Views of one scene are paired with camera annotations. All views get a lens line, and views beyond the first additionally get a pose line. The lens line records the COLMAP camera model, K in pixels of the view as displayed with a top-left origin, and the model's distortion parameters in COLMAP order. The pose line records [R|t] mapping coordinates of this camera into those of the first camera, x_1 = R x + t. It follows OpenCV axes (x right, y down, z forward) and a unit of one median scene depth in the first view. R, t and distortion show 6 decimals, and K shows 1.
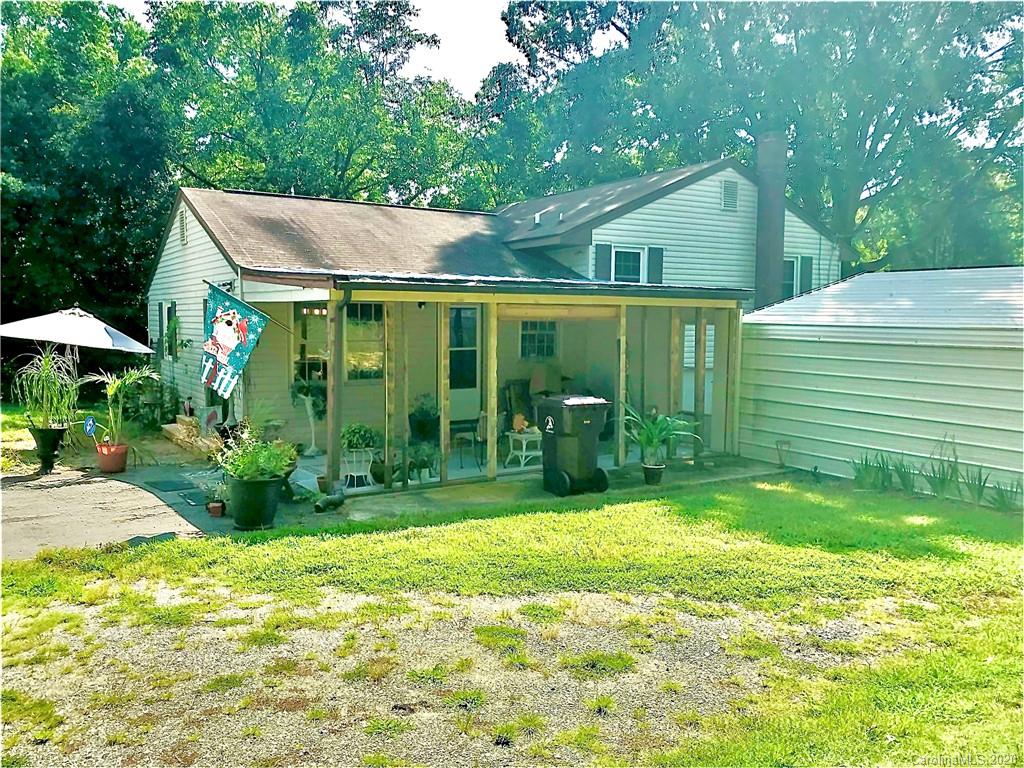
lens RADIAL K [[842.5, 0, 512.0], [0, 842.5, 384.0], [0, 0, 1]] dist [0.003131, -0.012795]
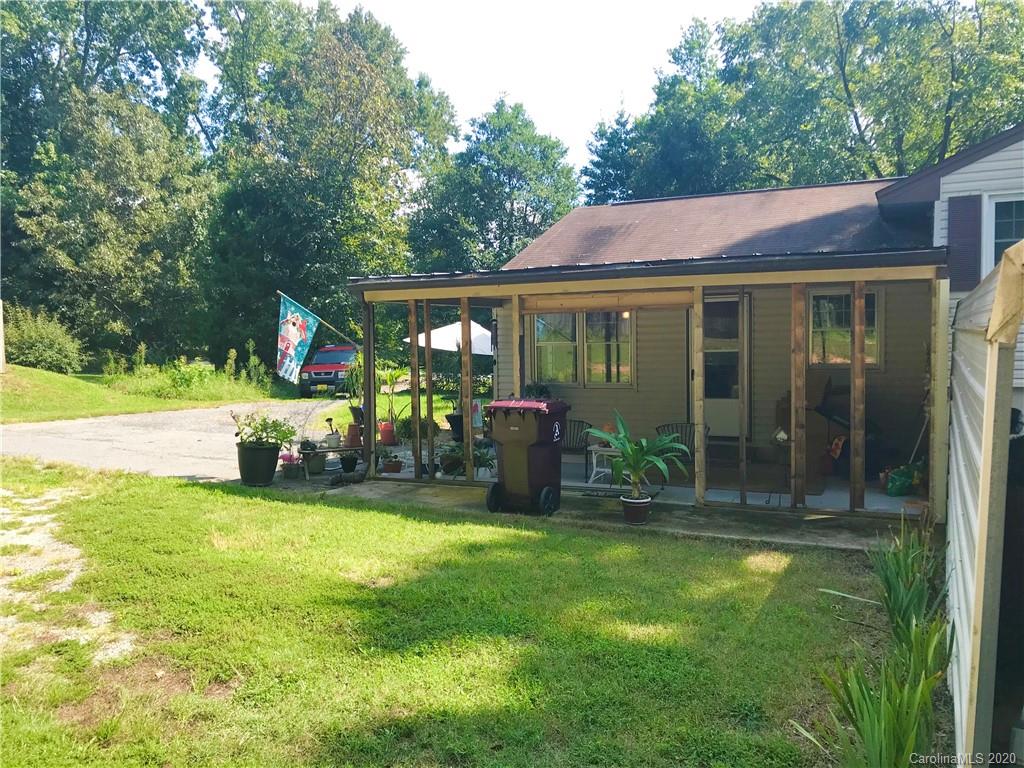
lens RADIAL K [[842.5, 0, 512.0], [0, 842.5, 384.0], [0, 0, 1]] dist [0.003131, -0.012795]
pose [[0.508452, 0.031398, -0.860518, 0.563626], [-0.048393, 0.998798, 0.007849, -0.005361], [0.859730, 0.037652, 0.509360, 0.397436]]
